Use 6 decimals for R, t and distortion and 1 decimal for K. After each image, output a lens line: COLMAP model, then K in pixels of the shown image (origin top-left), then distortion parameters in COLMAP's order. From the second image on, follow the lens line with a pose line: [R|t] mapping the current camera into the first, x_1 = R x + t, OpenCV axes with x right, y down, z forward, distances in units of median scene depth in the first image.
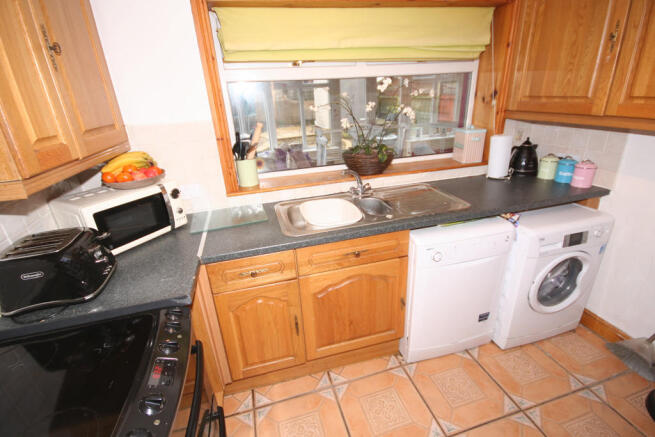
lens RADIAL K [[310.6, 0, 325.5], [0, 310.6, 217.2], [0, 0, 1]] dist [0.015644, 0.000277]
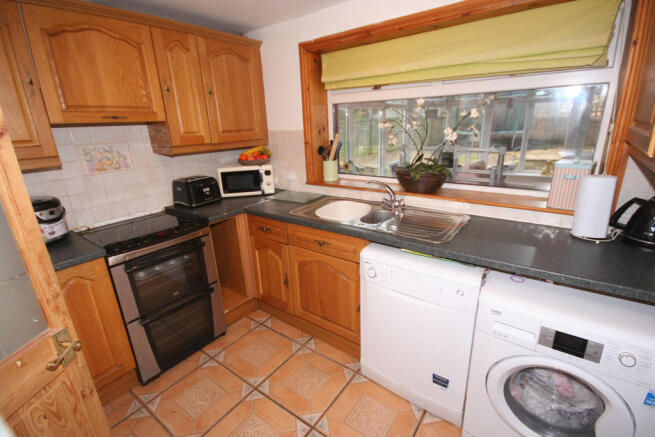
lens RADIAL K [[310.6, 0, 325.5], [0, 310.6, 217.2], [0, 0, 1]] dist [0.015644, 0.000277]
pose [[0.606841, 0.262082, -0.750371, 0.812423], [-0.290599, 0.951870, 0.097446, -0.083300], [0.739795, 0.158923, 0.653795, 0.163200]]
